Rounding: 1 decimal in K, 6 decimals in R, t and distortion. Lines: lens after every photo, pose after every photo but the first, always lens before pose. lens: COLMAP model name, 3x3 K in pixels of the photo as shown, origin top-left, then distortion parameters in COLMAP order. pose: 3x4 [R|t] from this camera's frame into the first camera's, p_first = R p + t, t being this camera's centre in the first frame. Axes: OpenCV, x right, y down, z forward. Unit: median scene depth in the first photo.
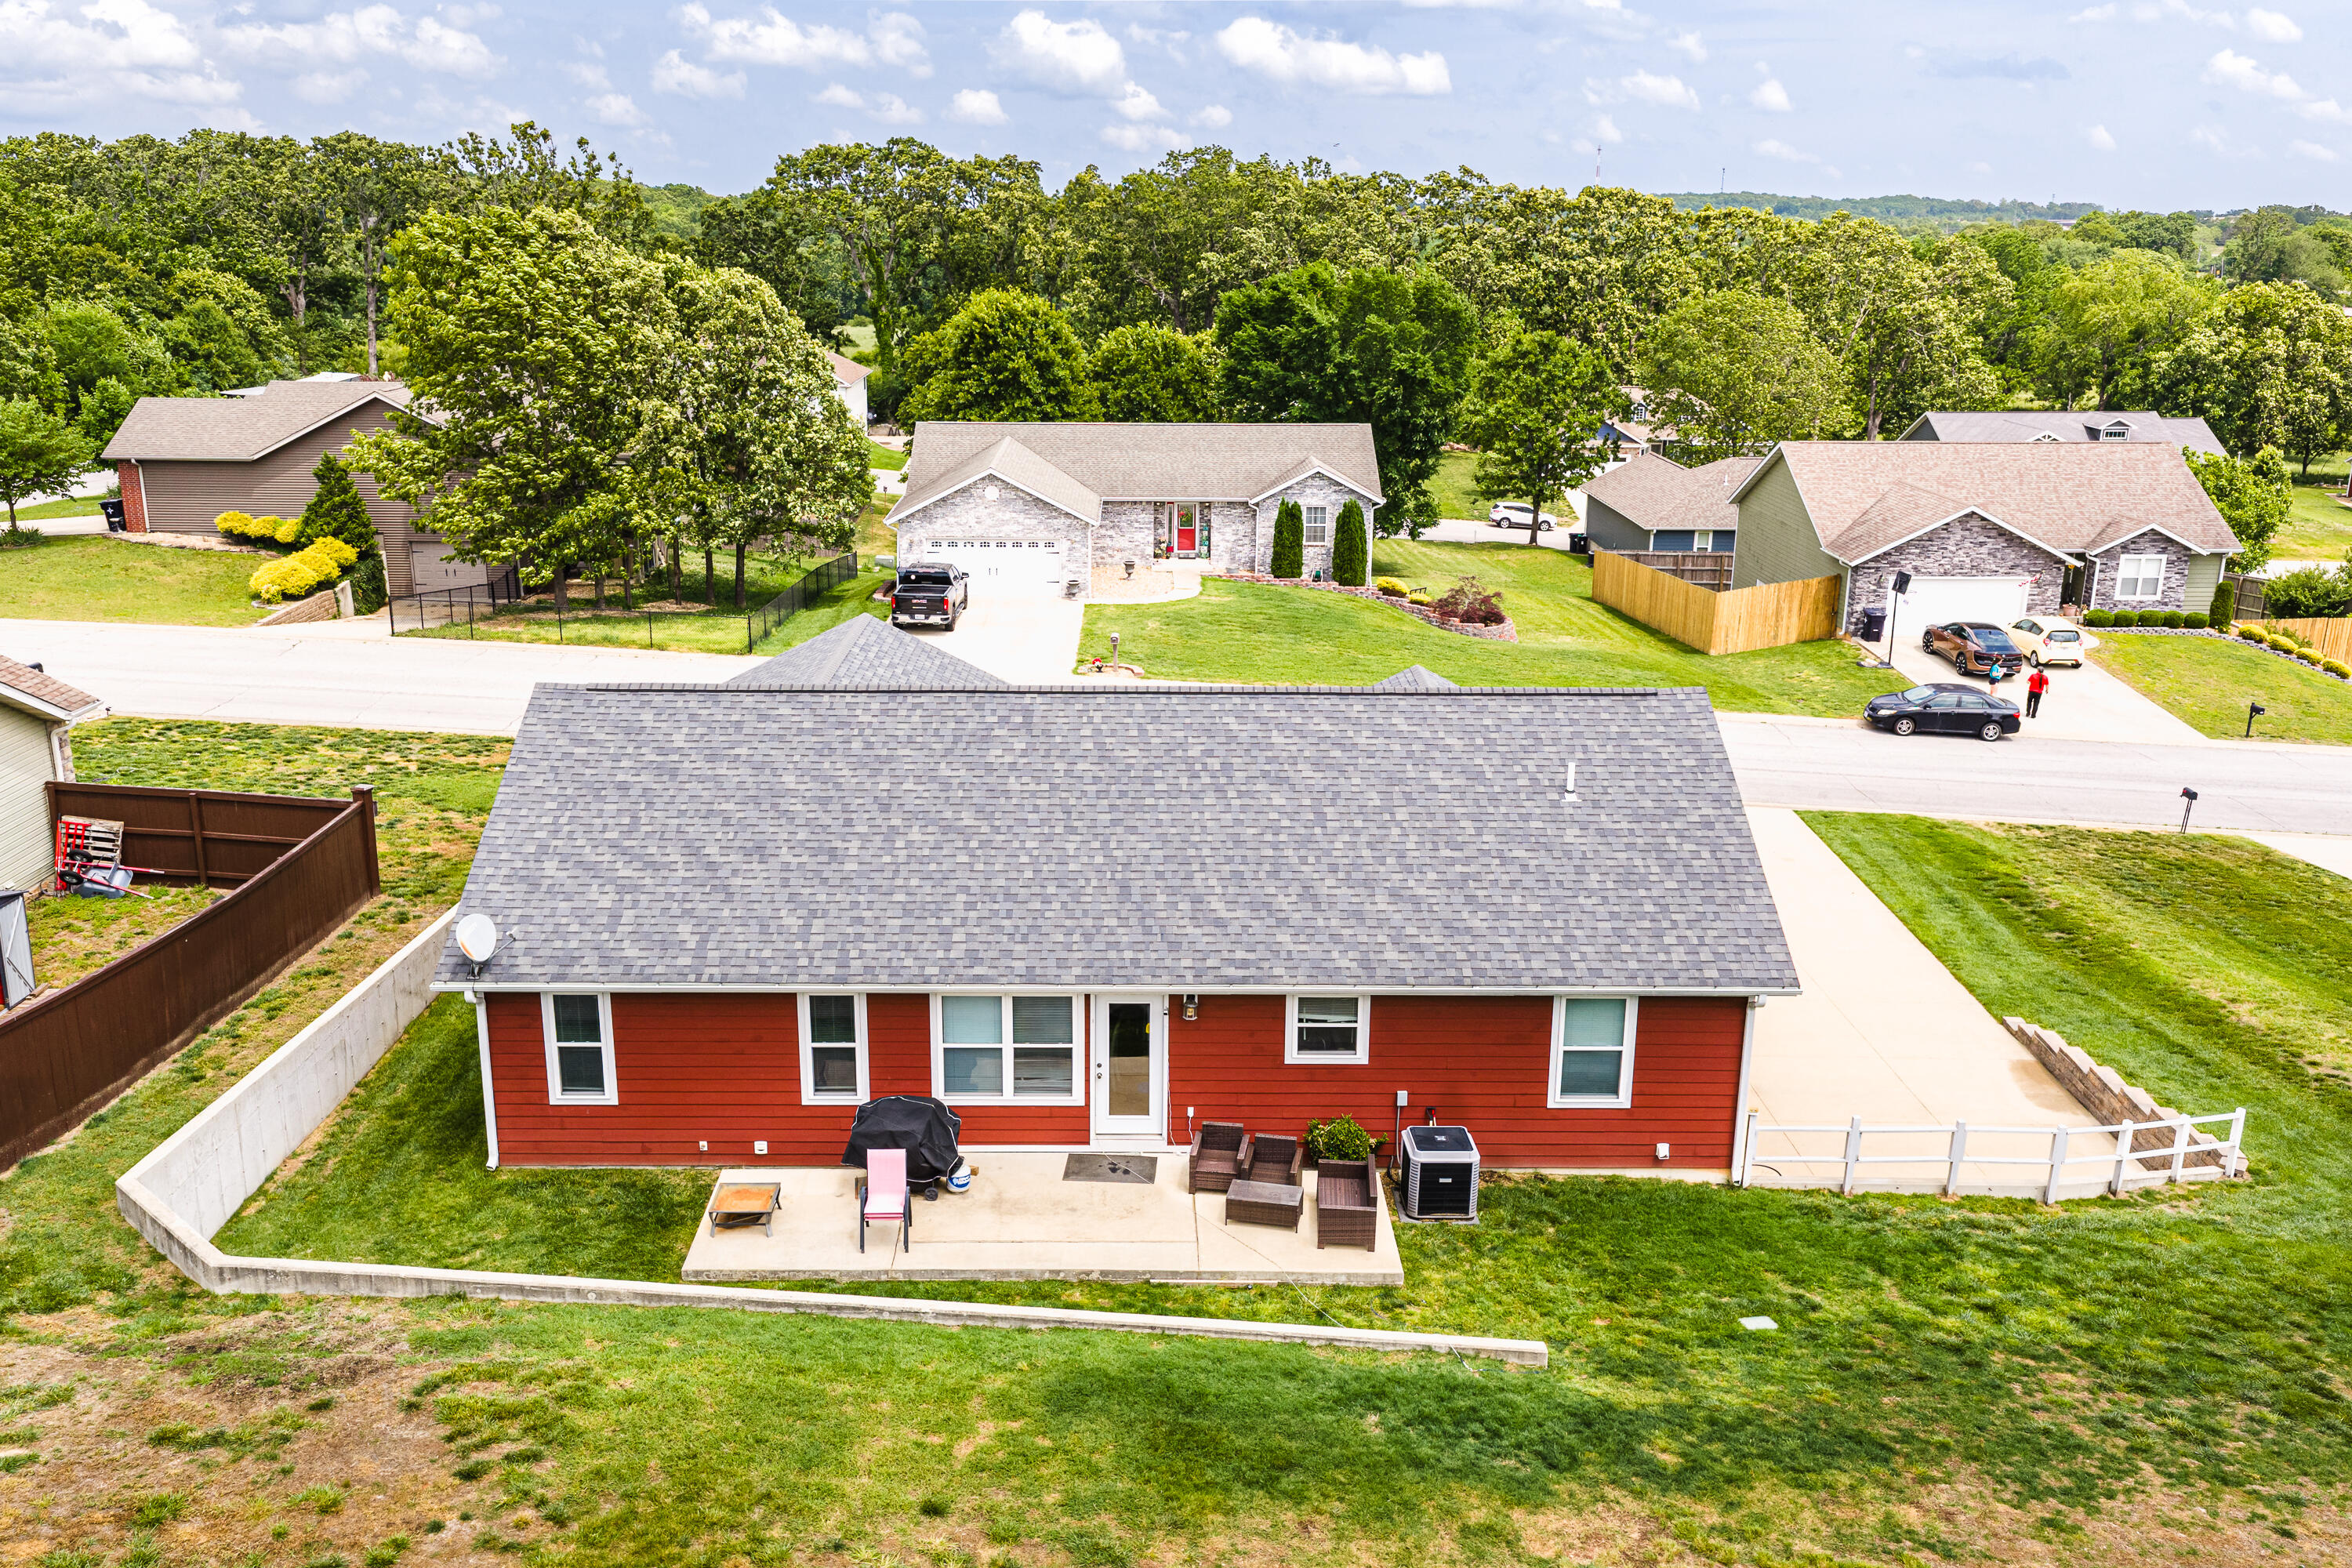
lens RADIAL K [[1886.3, 0, 1112.3], [0, 1886.3, 830.2], [0, 0, 1]] dist [0.036757, -0.014231]
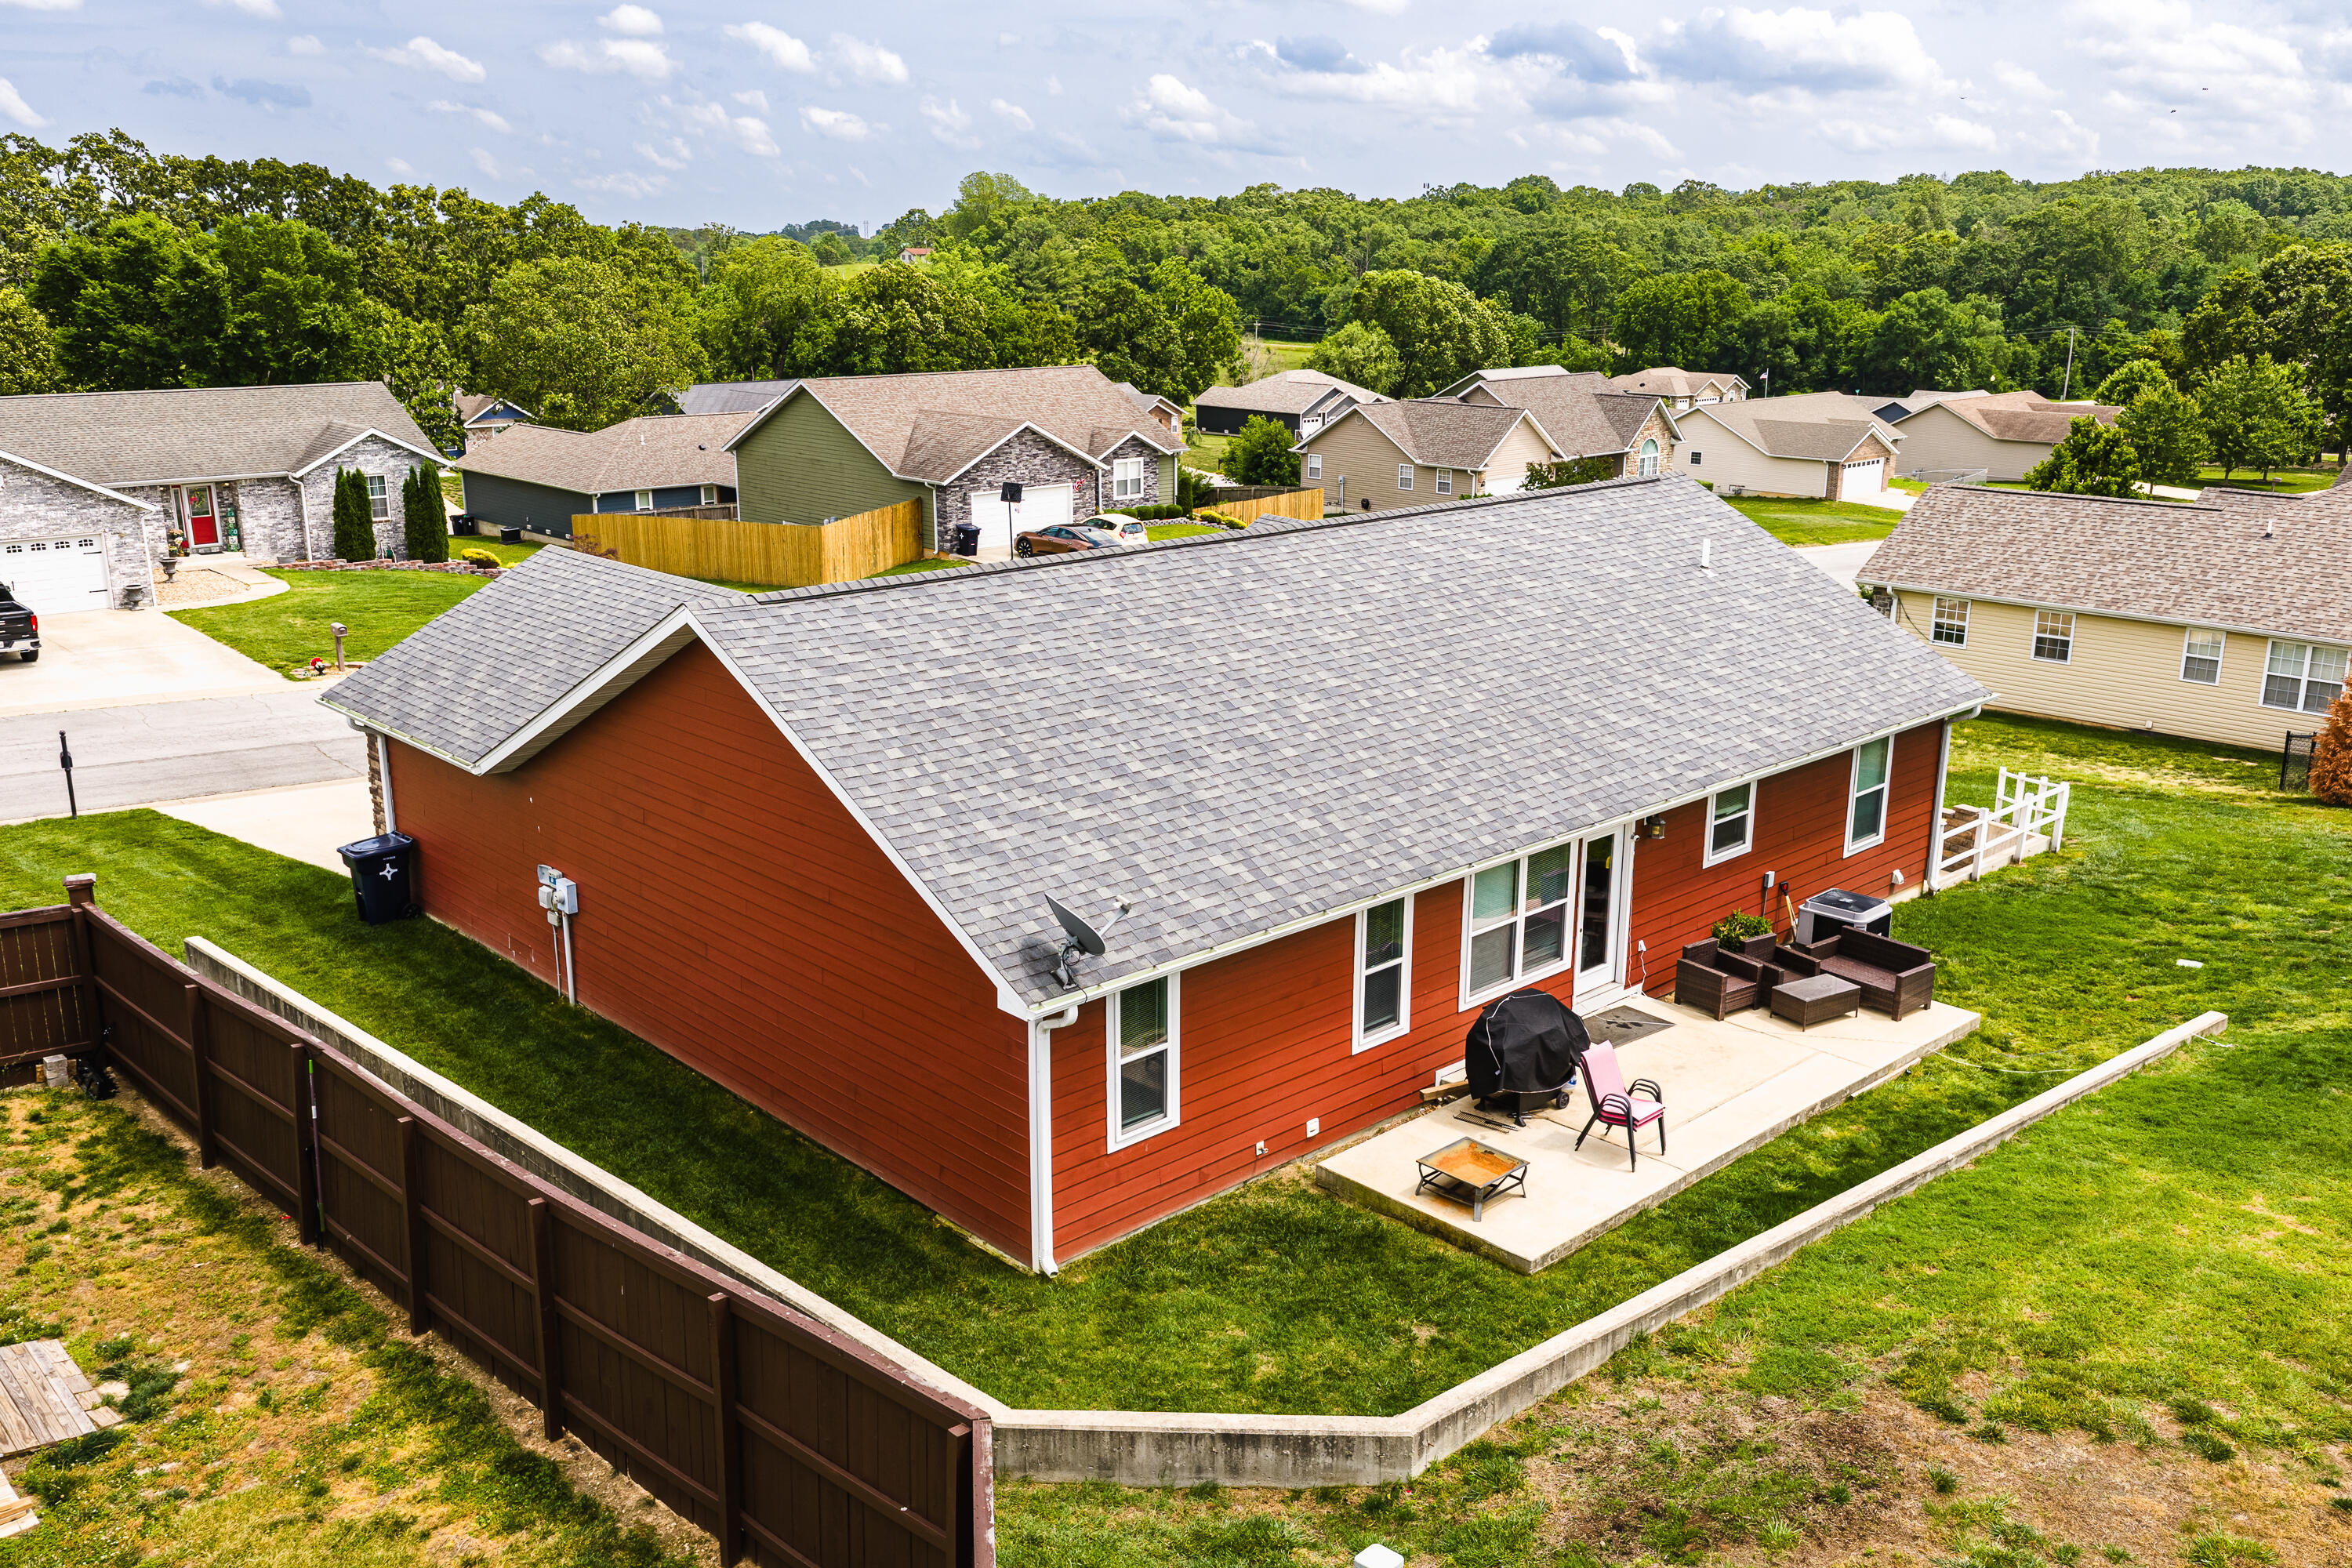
lens RADIAL K [[1886.3, 0, 1078.0], [0, 1886.3, 827.7], [0, 0, 1]] dist [0.036757, -0.014231]
pose [[0.750701, -0.196042, 0.630885, -0.250882], [0.201271, 0.977427, 0.064231, -0.006563], [-0.629236, 0.078761, 0.773213, 0.160808]]
